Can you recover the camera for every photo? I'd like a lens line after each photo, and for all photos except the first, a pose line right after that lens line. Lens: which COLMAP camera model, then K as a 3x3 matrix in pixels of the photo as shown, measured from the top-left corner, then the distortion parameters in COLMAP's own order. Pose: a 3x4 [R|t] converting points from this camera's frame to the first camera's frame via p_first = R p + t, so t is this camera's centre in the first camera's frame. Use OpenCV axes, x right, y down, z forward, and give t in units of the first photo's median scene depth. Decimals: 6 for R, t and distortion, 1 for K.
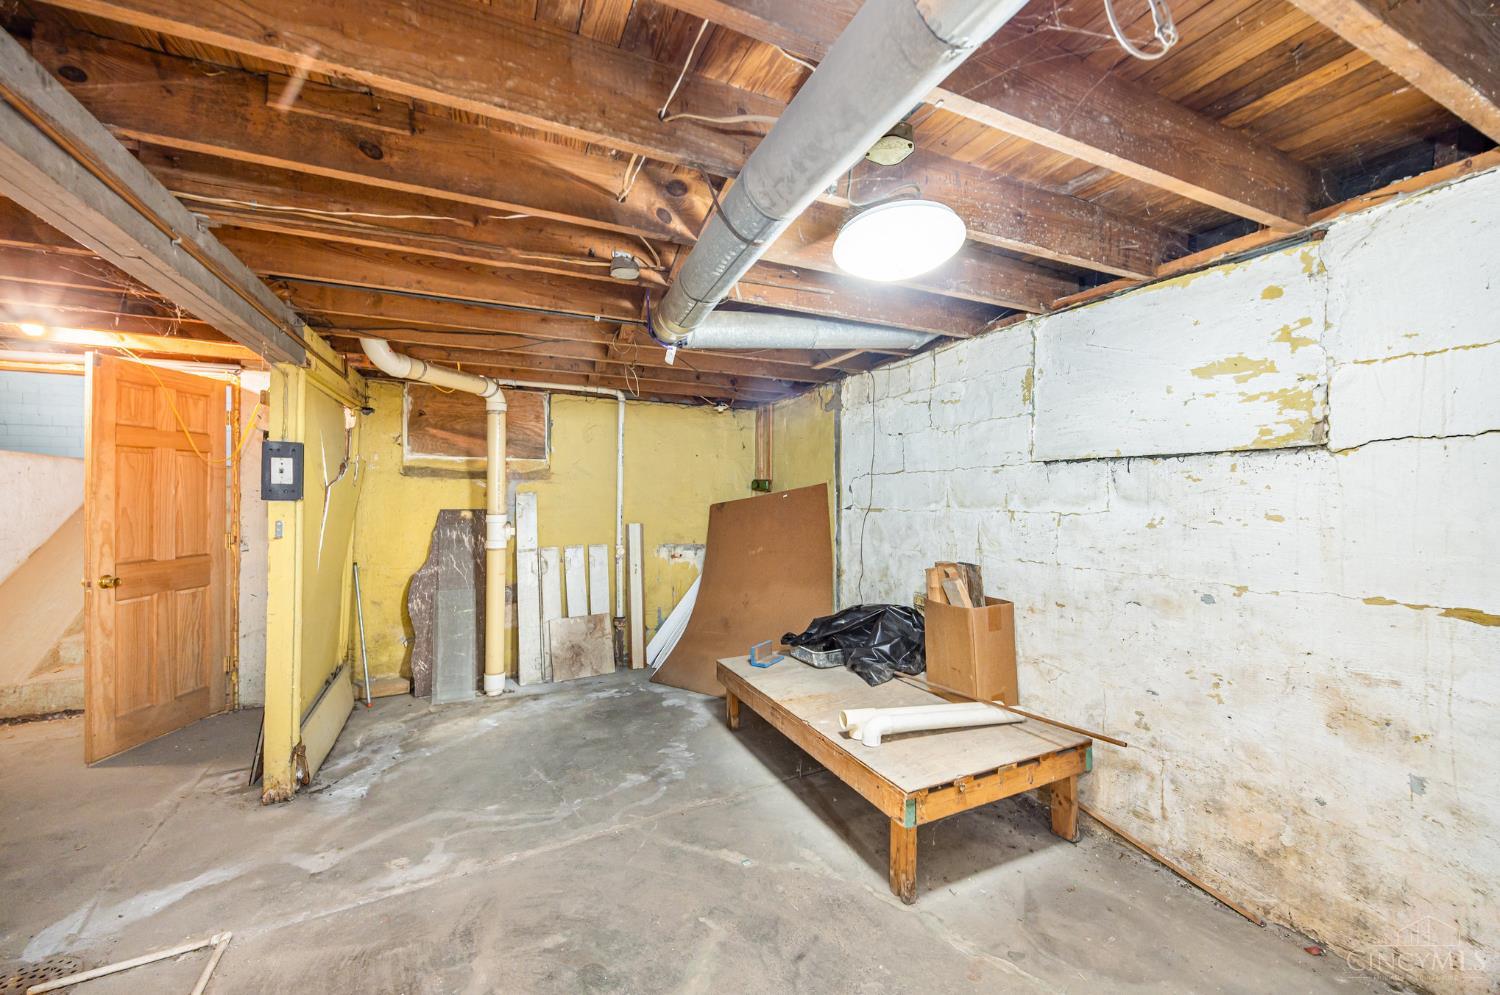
lens RADIAL K [[577.8, 0, 750.0], [0, 577.8, 497.5], [0, 0, 1]] dist [-0.000527, -0.000237]
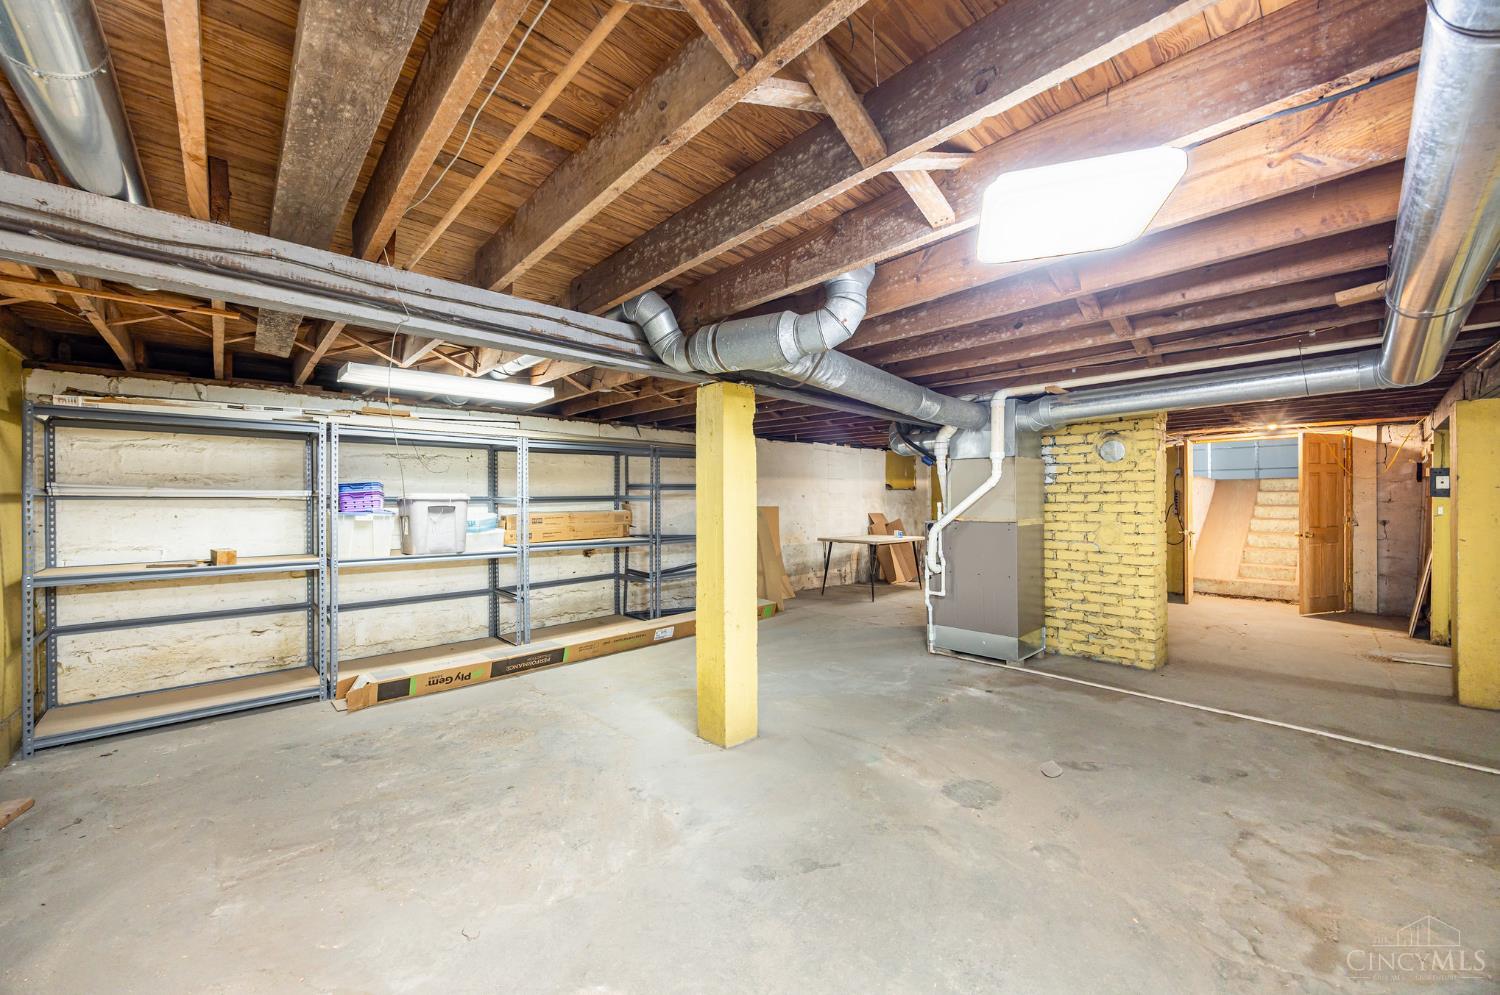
lens RADIAL K [[571.7, 0, 749.9], [0, 571.7, 504.1], [0, 0, 1]] dist [-0.001072, 0.000095]
pose [[0.321137, -0.000957, -0.947032, 0.198132], [0.007171, 0.999973, 0.001422, 0.006526], [0.947006, -0.007248, 0.321135, -1.251414]]
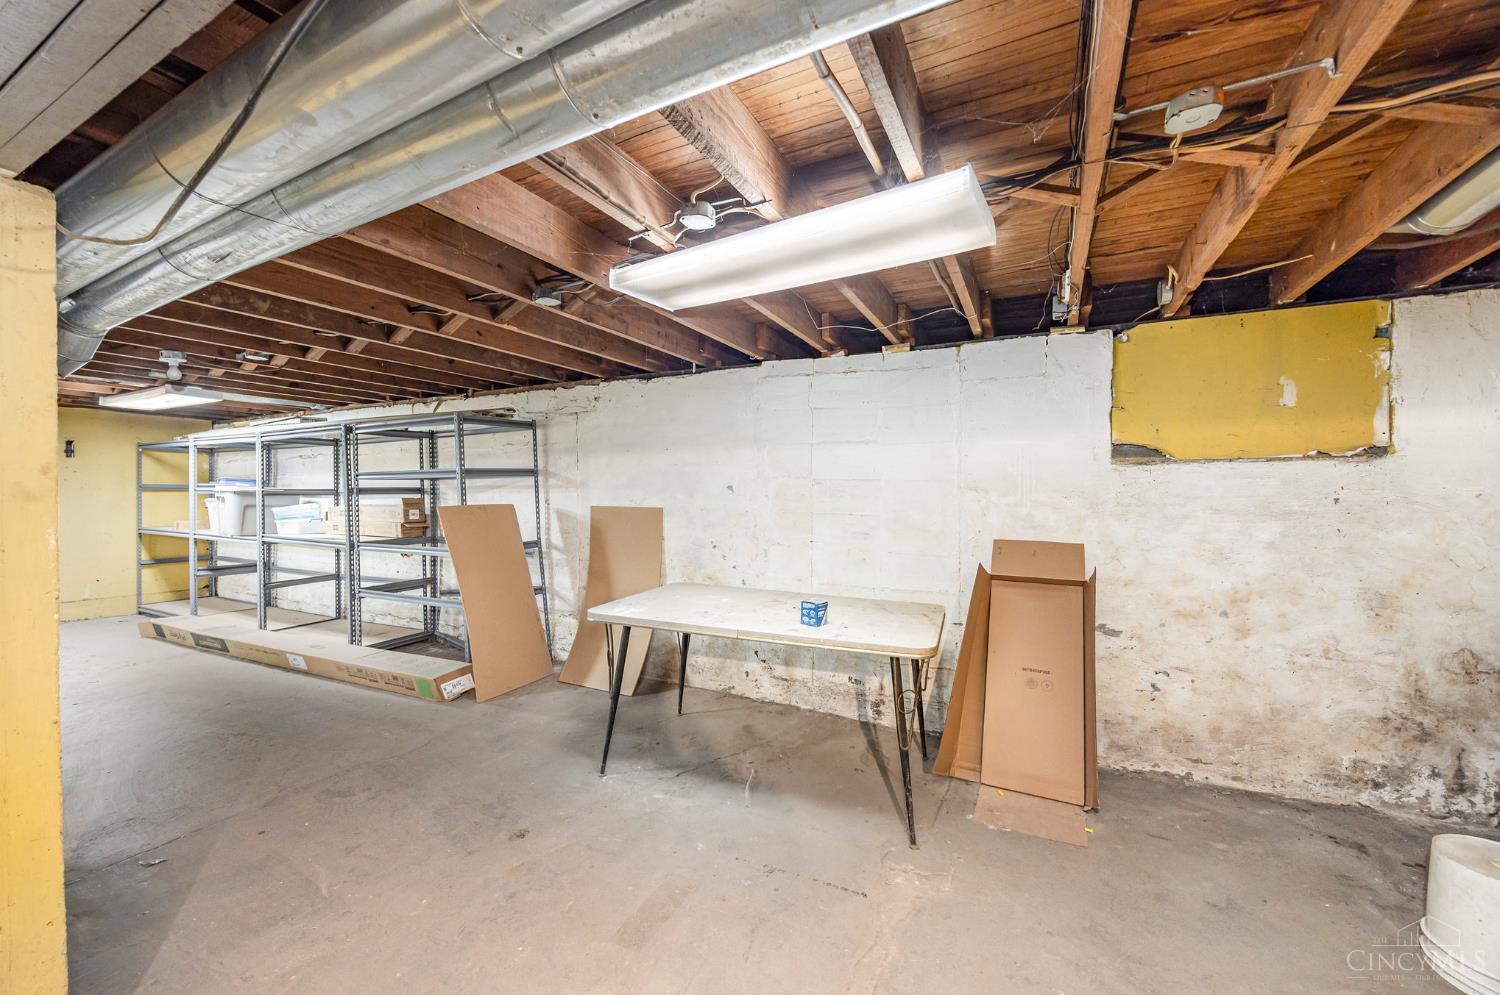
lens RADIAL K [[571.7, 0, 749.9], [0, 571.7, 504.1], [0, 0, 1]] dist [-0.001072, 0.000095]
pose [[-0.784894, 0.012526, -0.619504, -1.126785], [-0.002642, 0.999719, 0.023560, -0.012434], [0.619625, 0.020129, -0.784640, 0.323239]]
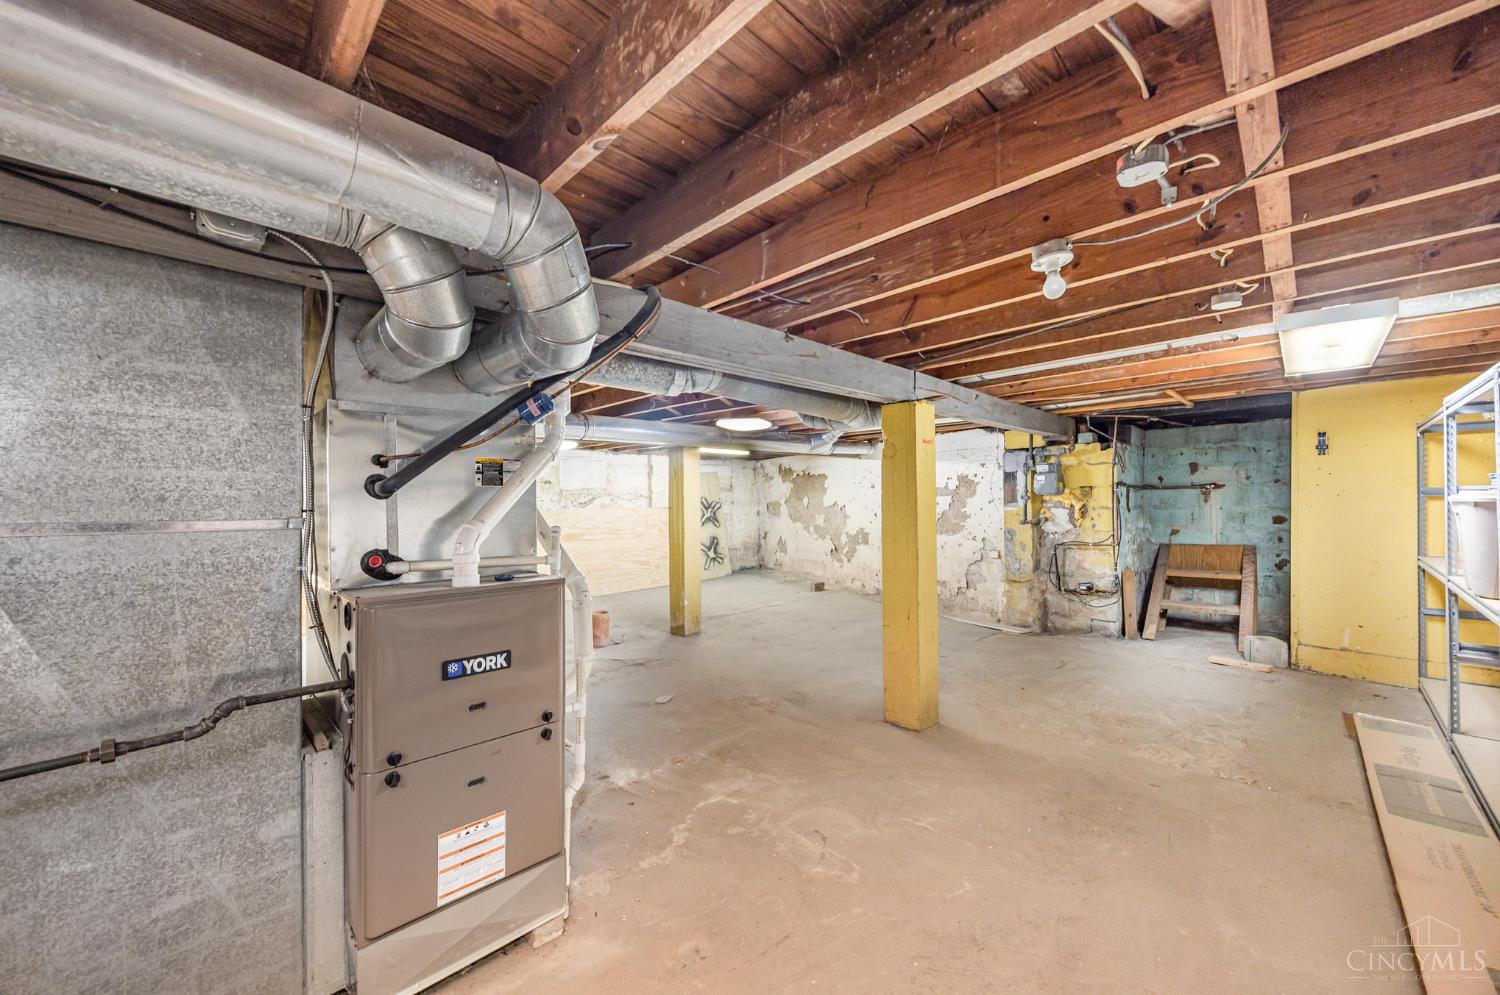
lens RADIAL K [[571.7, 0, 749.9], [0, 571.7, 504.1], [0, 0, 1]] dist [-0.001072, 0.000095]
pose [[-0.333472, -0.001350, 0.942759, -1.340752], [0.005941, 0.999976, 0.003534, -0.008836], [-0.942741, 0.006779, -0.333456, -0.481327]]
